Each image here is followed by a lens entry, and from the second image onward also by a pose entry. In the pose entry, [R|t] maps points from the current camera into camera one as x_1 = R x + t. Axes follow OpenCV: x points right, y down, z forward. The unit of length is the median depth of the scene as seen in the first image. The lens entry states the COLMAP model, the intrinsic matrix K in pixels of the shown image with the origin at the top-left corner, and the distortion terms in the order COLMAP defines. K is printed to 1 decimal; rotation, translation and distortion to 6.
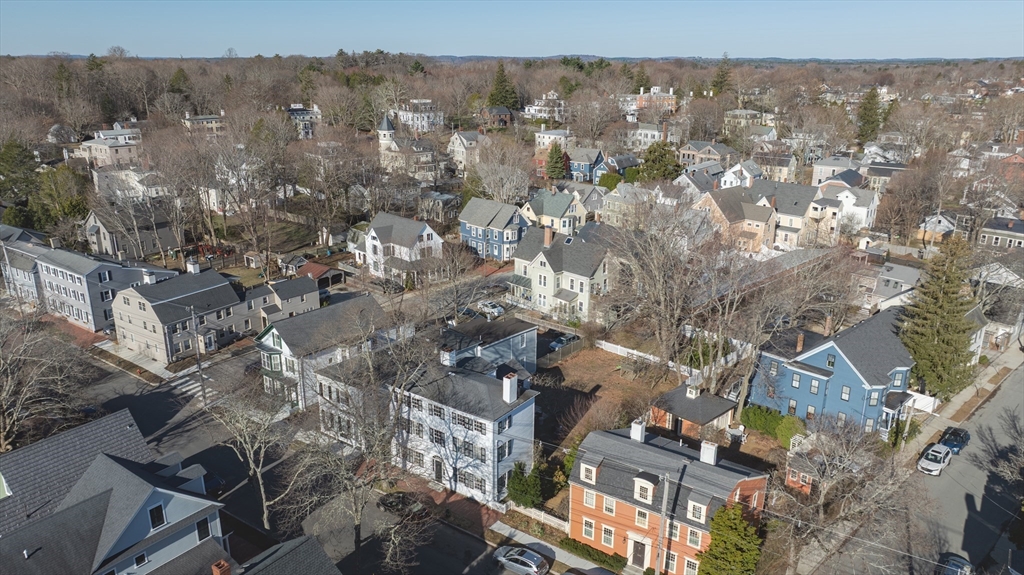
lens RADIAL K [[724.1, 0, 512.0], [0, 724.1, 287.5], [0, 0, 1]] dist [-0.022846, 0.000564]
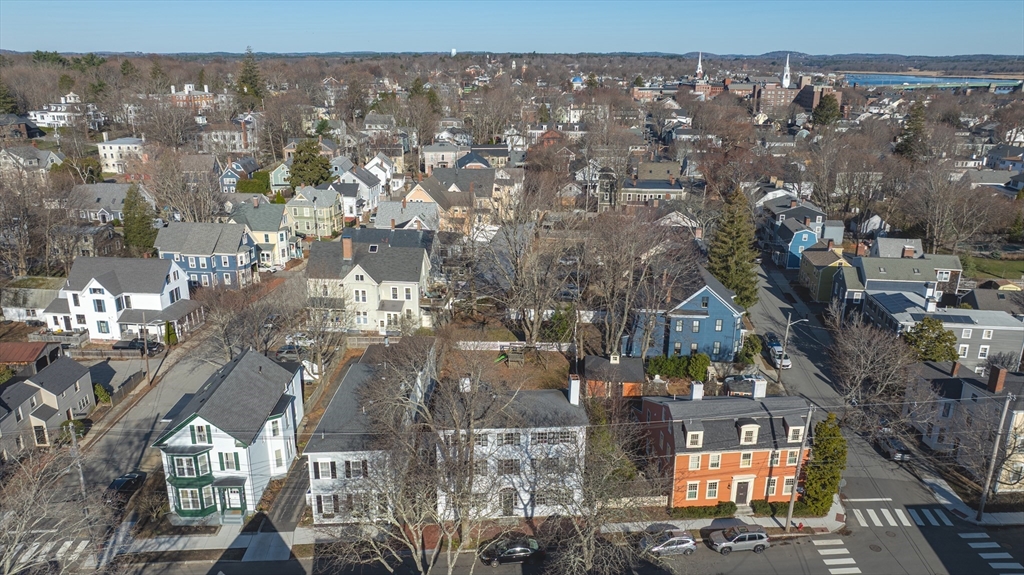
lens RADIAL K [[737.0, 0, 512.0], [0, 737.0, 287.5], [0, 0, 1]] dist [-0.018430, 0.006712]
pose [[0.763369, -0.192814, 0.616515, -0.521459], [0.192143, 0.978990, 0.068265, -0.063754], [-0.616724, 0.066347, 0.784378, 0.211788]]
